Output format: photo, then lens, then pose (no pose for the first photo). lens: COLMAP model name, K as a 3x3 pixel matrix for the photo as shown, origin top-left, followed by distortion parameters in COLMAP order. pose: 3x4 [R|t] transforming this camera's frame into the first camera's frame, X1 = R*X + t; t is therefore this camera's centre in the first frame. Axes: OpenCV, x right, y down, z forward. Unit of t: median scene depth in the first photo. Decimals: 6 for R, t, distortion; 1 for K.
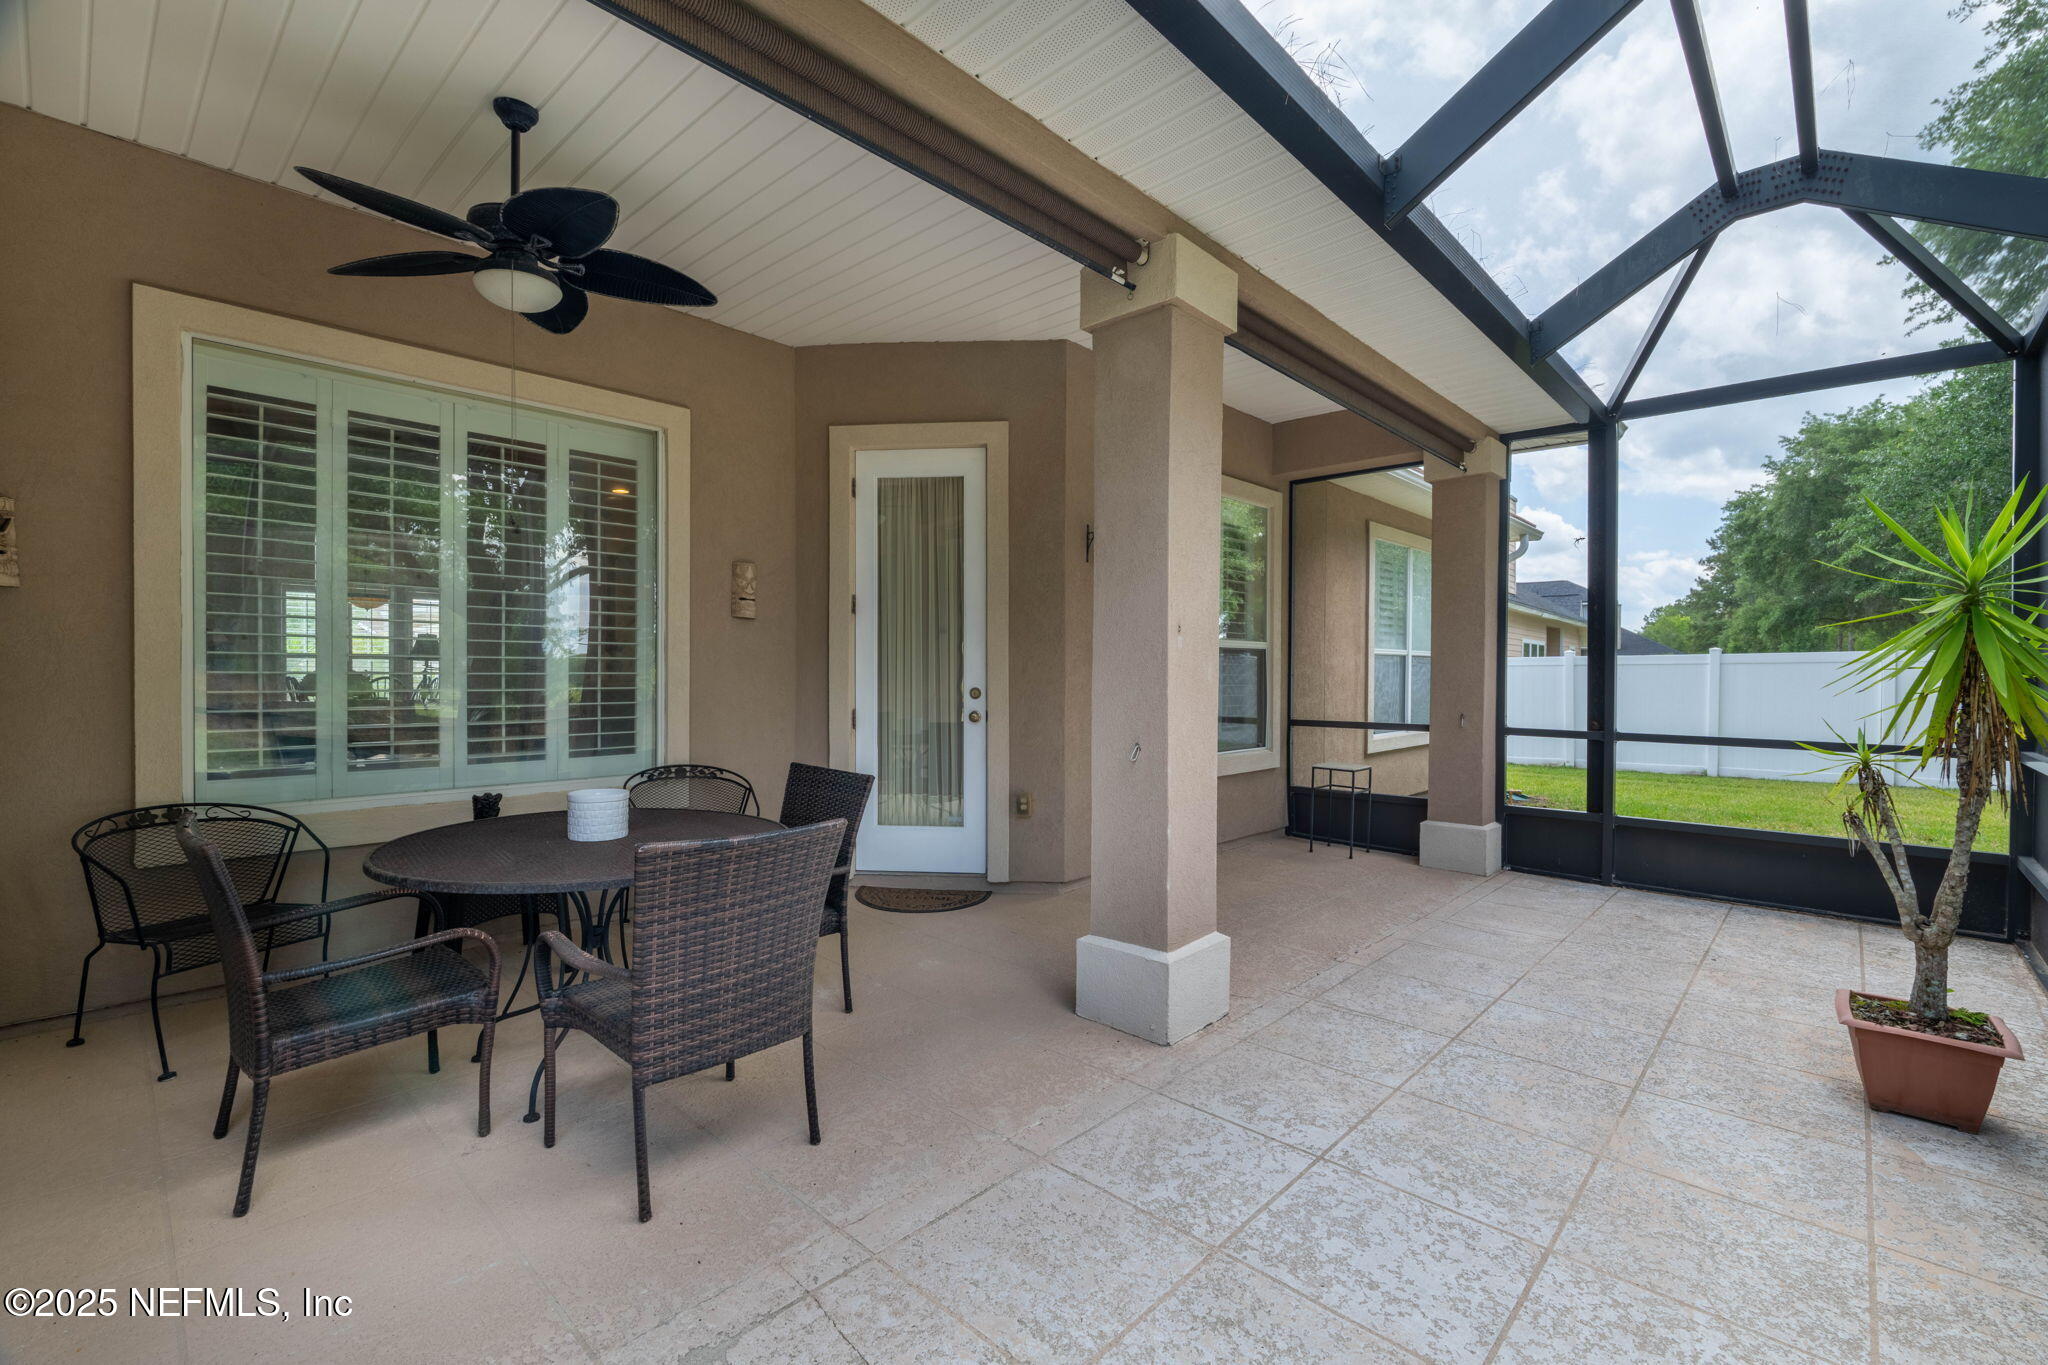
lens RADIAL K [[889.1, 0, 1027.1], [0, 889.1, 672.5], [0, 0, 1]] dist [0.000325, -0.000271]
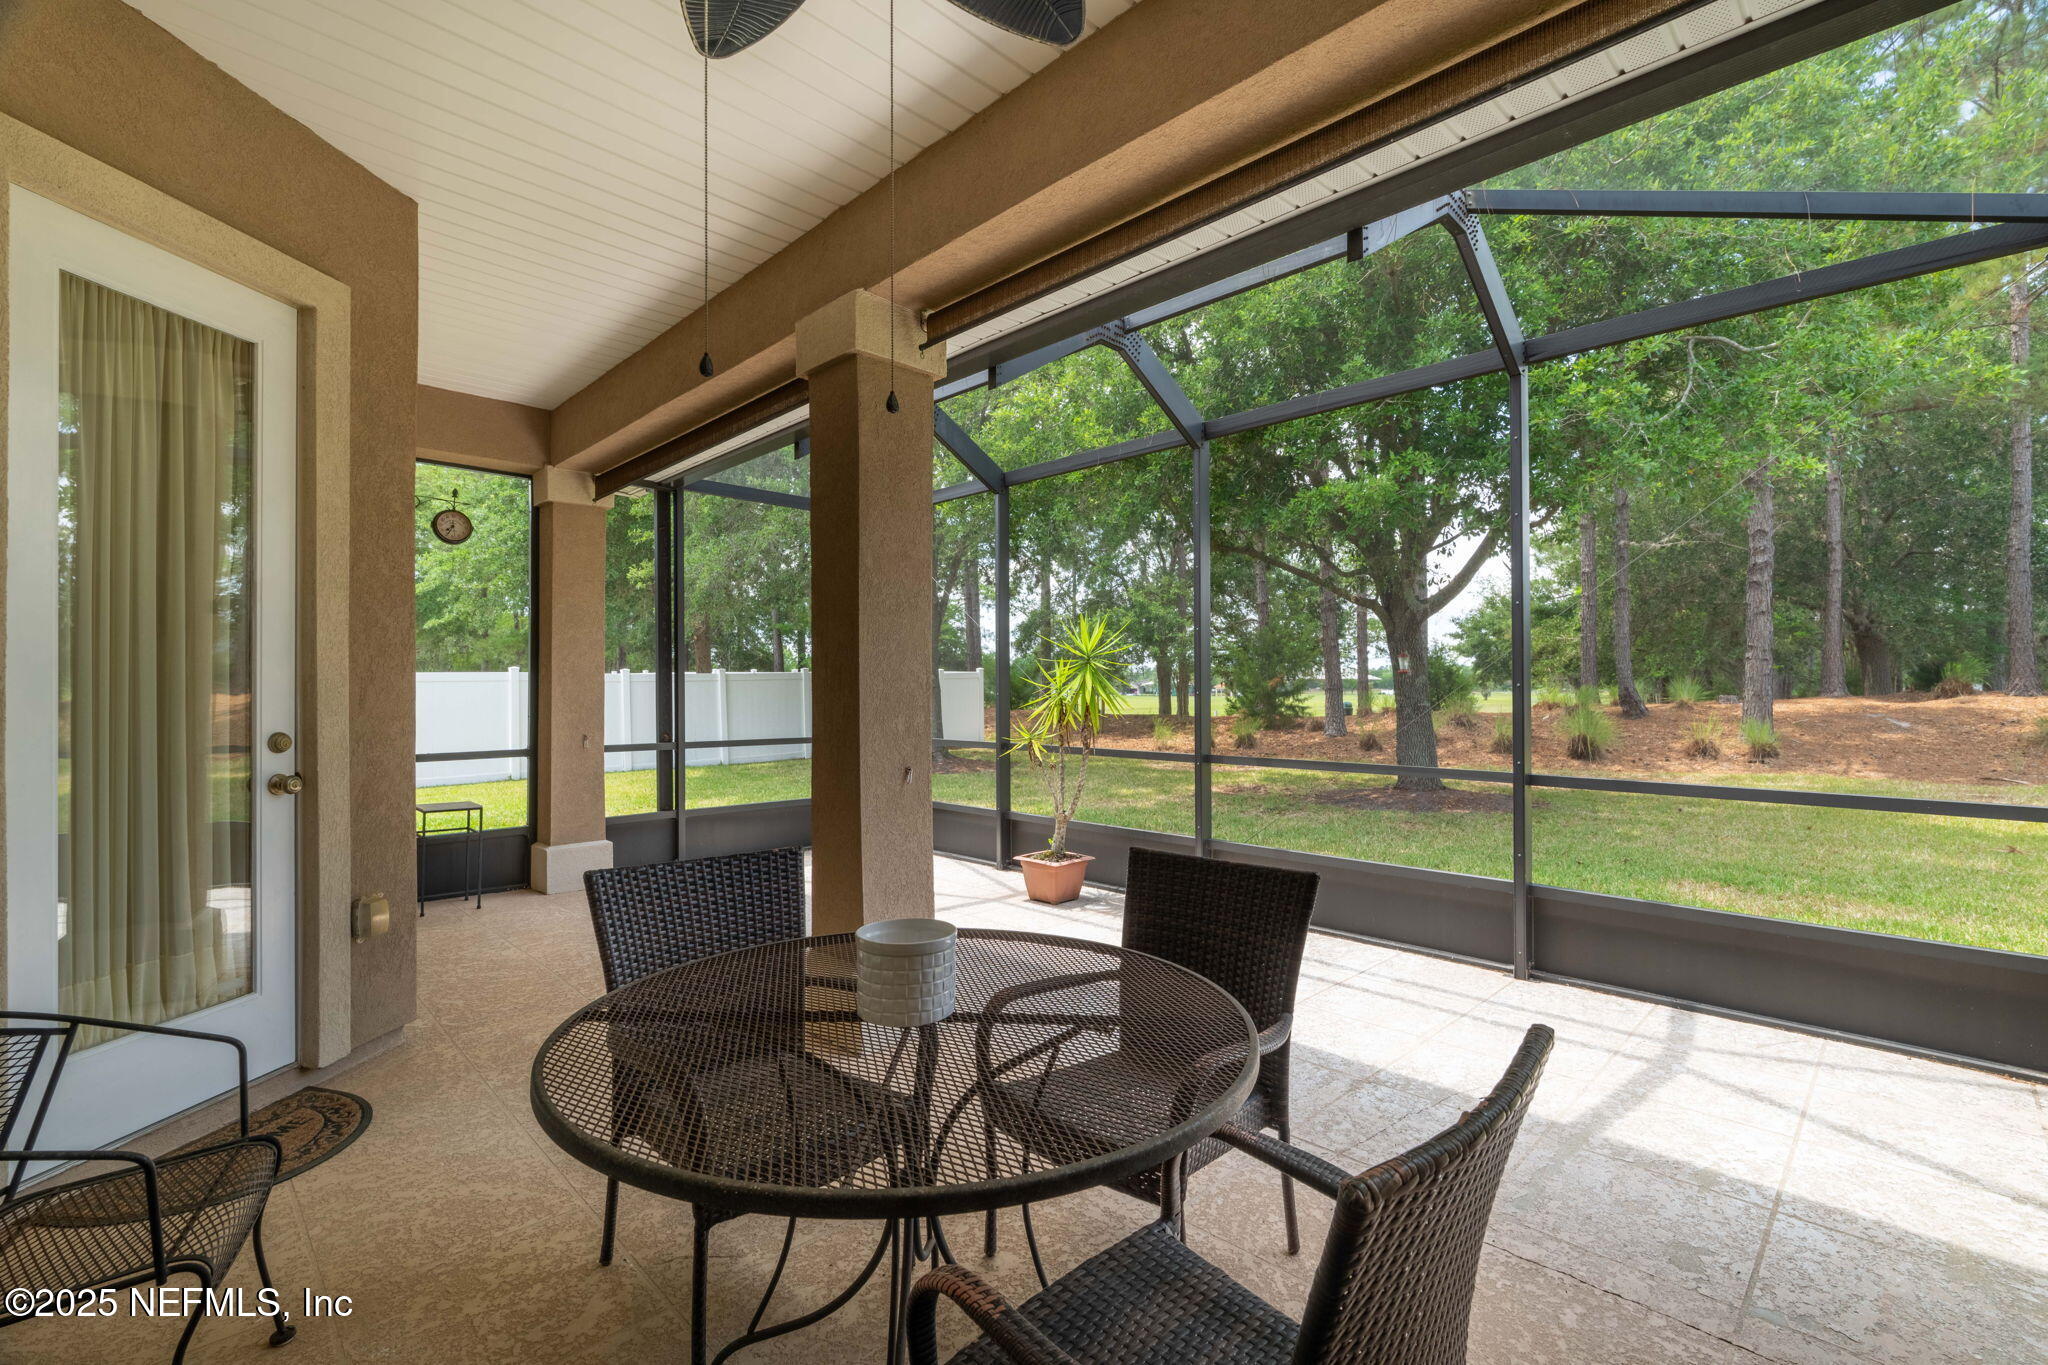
lens RADIAL K [[889.1, 0, 1026.6], [0, 889.1, 685.8], [0, 0, 1]] dist [0.000325, -0.000271]
pose [[0.066363, -0.002511, 0.997792, -0.534333], [0.009244, 0.999955, 0.001901, -0.007902], [-0.997753, 0.009097, 0.066383, 0.460485]]
